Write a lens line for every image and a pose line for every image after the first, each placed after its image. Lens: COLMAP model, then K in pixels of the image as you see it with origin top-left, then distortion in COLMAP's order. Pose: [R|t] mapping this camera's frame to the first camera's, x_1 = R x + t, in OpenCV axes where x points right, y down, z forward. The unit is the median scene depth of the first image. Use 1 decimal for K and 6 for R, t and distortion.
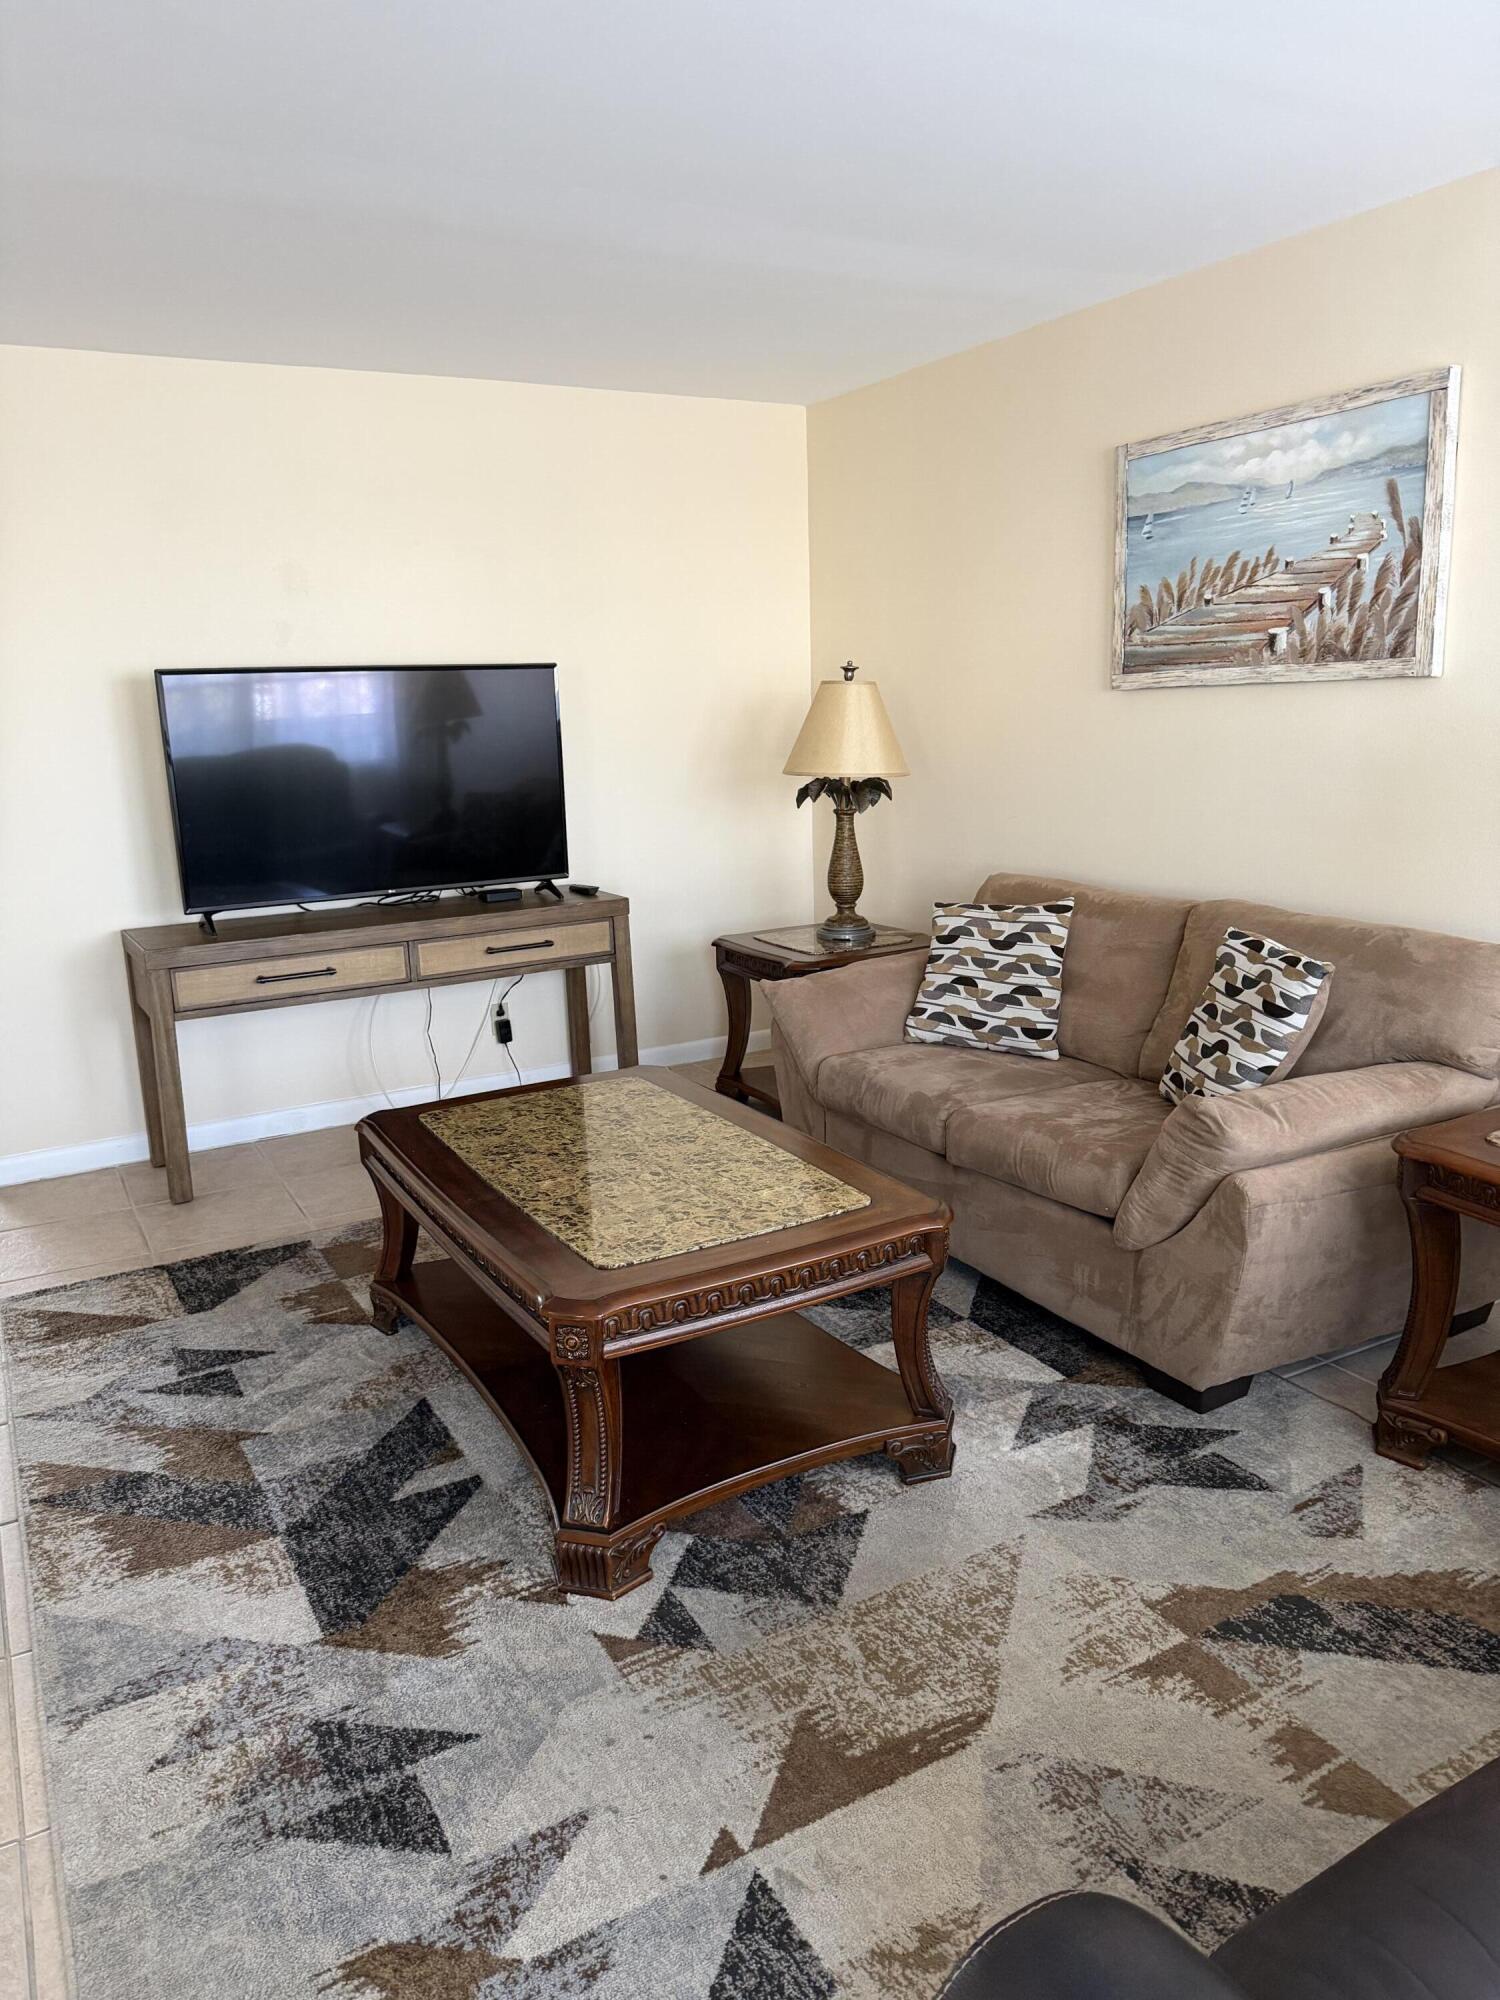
lens RADIAL K [[1438.4, 0, 743.7], [0, 1438.4, 1001.8], [0, 0, 1]] dist [-0.004926, -0.004834]
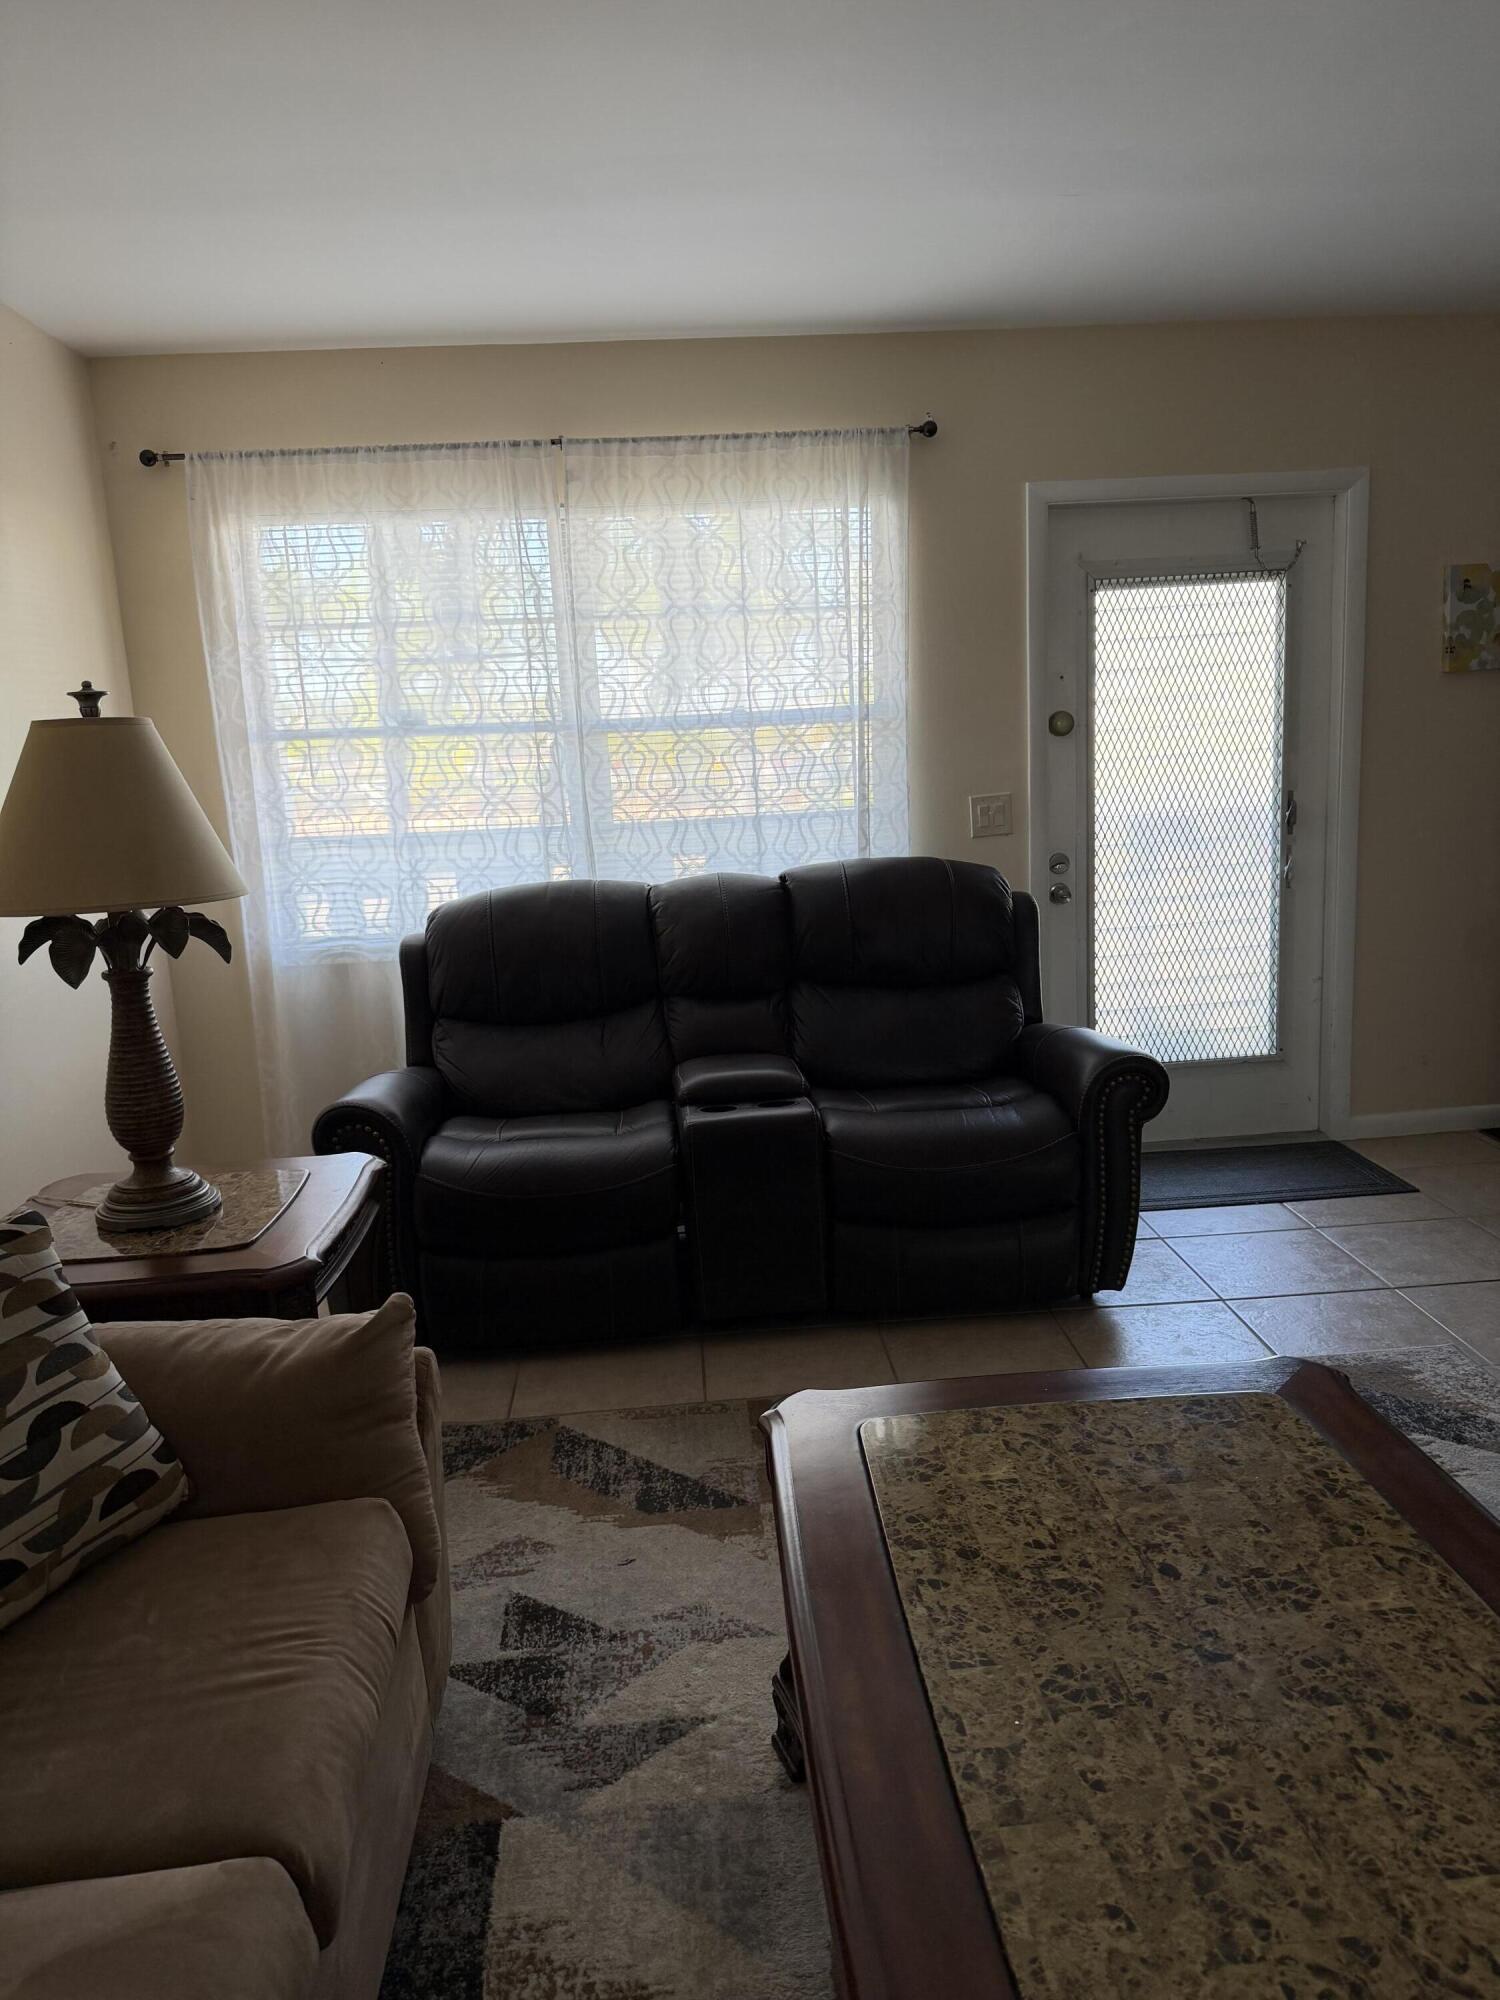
lens RADIAL K [[1438.4, 0, 734.9], [0, 1438.4, 1015.8], [0, 0, 1]] dist [-0.004926, -0.004834]
pose [[-0.900483, -0.008091, 0.434817, -0.114482], [0.170896, 0.912812, 0.370904, -0.229251], [-0.399907, 0.408301, -0.820588, 1.107381]]
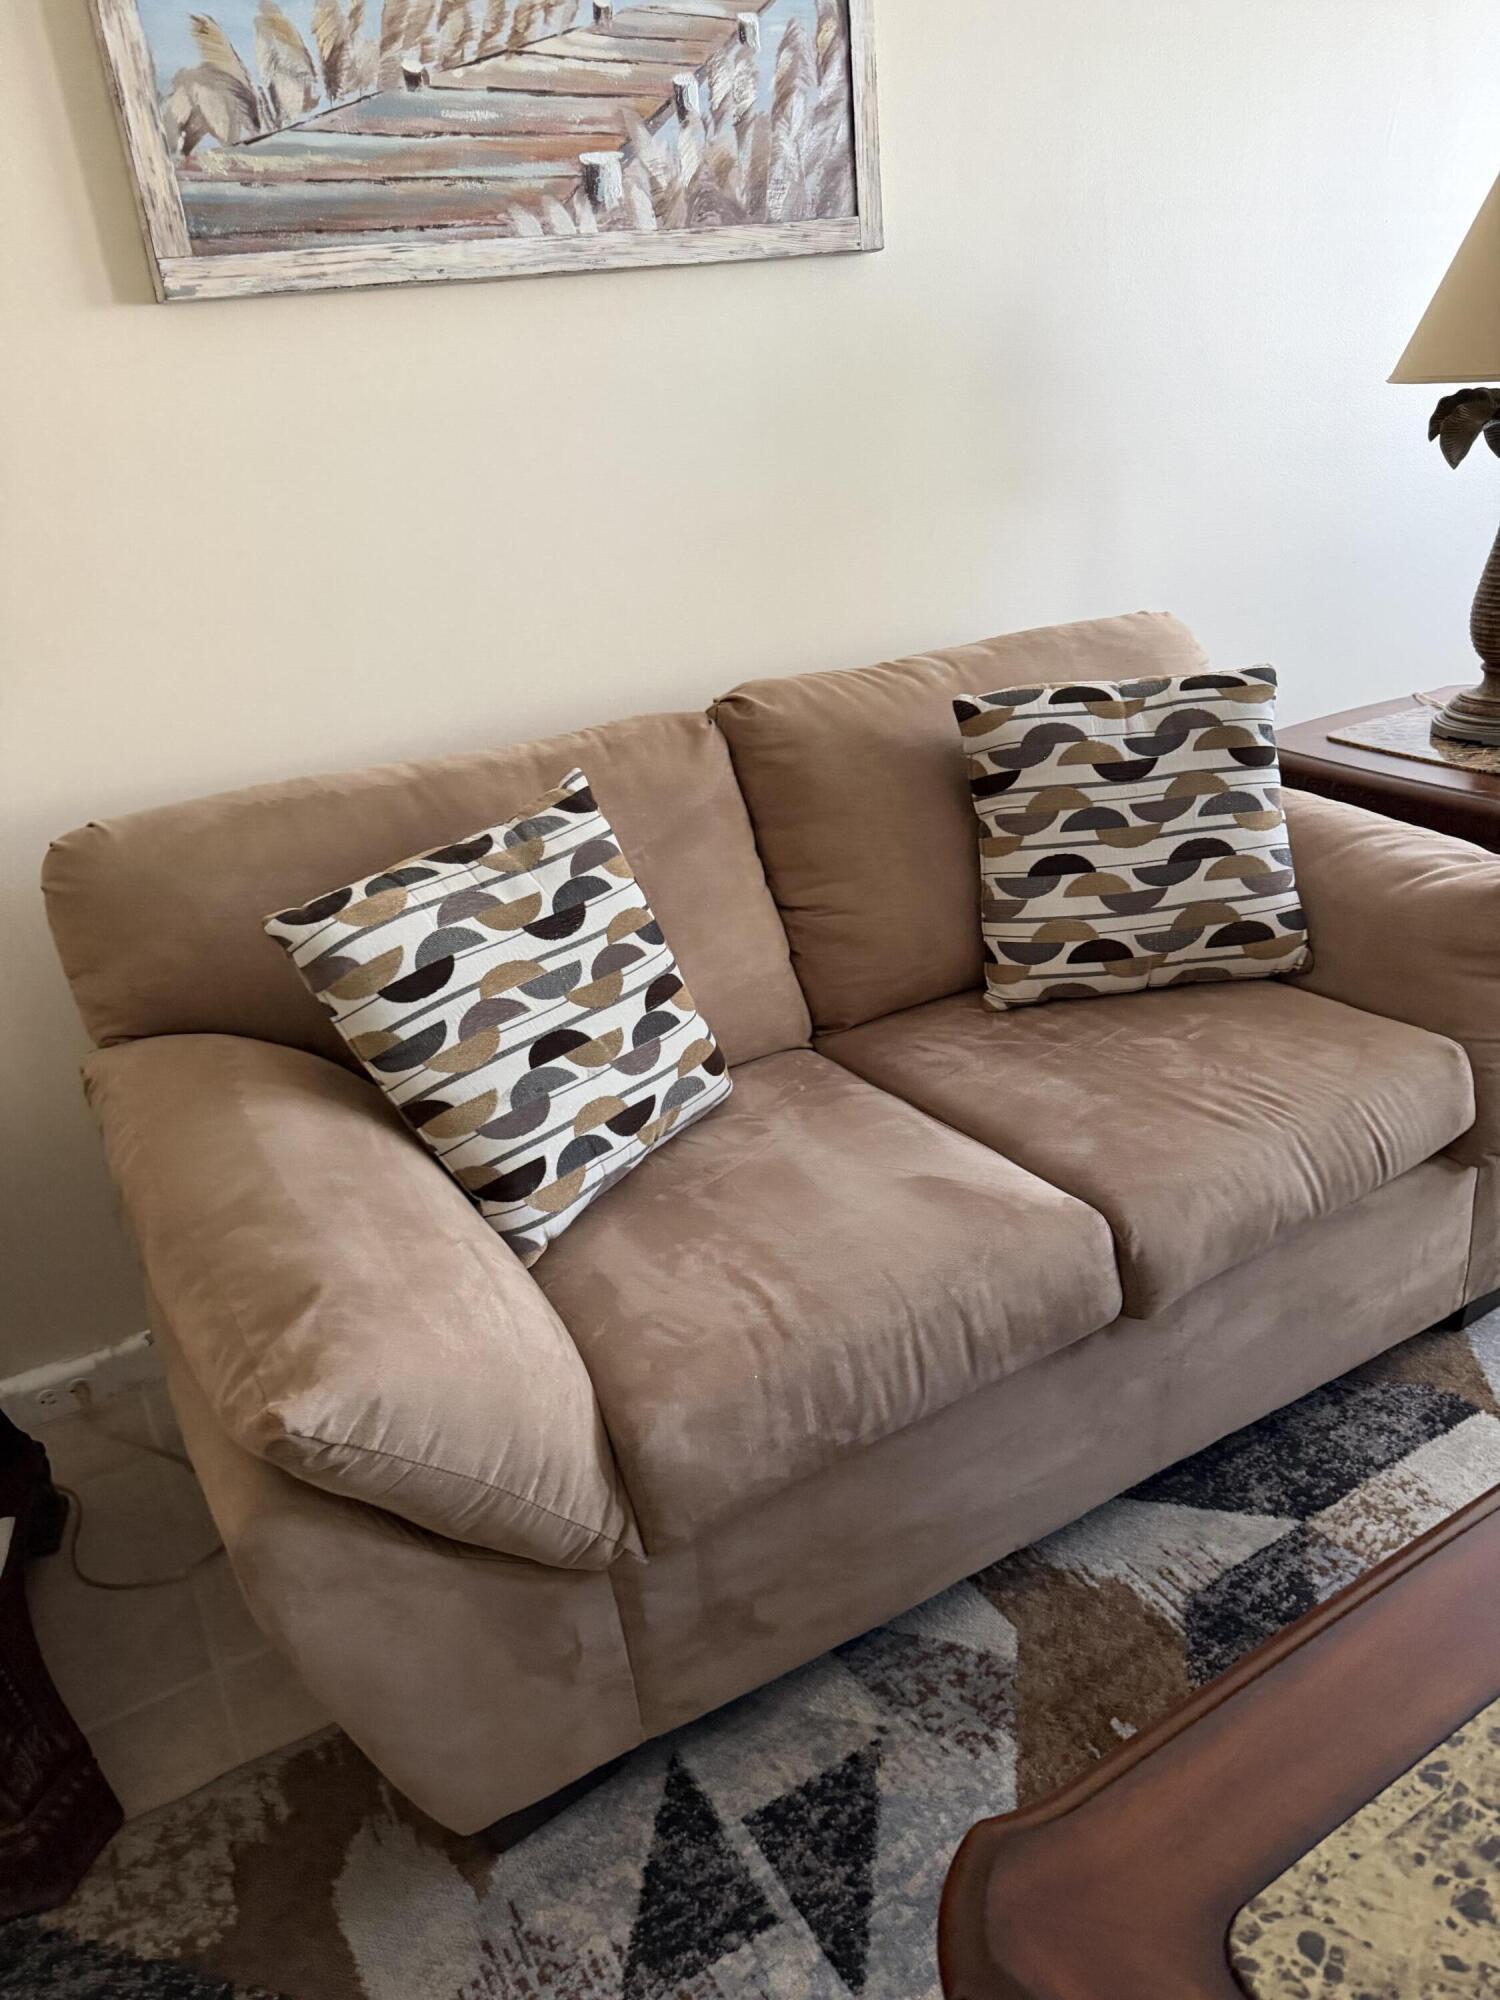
lens RADIAL K [[1438.4, 0, 759.0], [0, 1438.4, 1010.1], [0, 0, 1]] dist [-0.004926, -0.004834]
pose [[-0.011837, -0.377957, 0.925747, -0.219840], [0.291025, 0.884431, 0.364810, -0.160839], [-0.956642, 0.273734, 0.099526, 0.984565]]
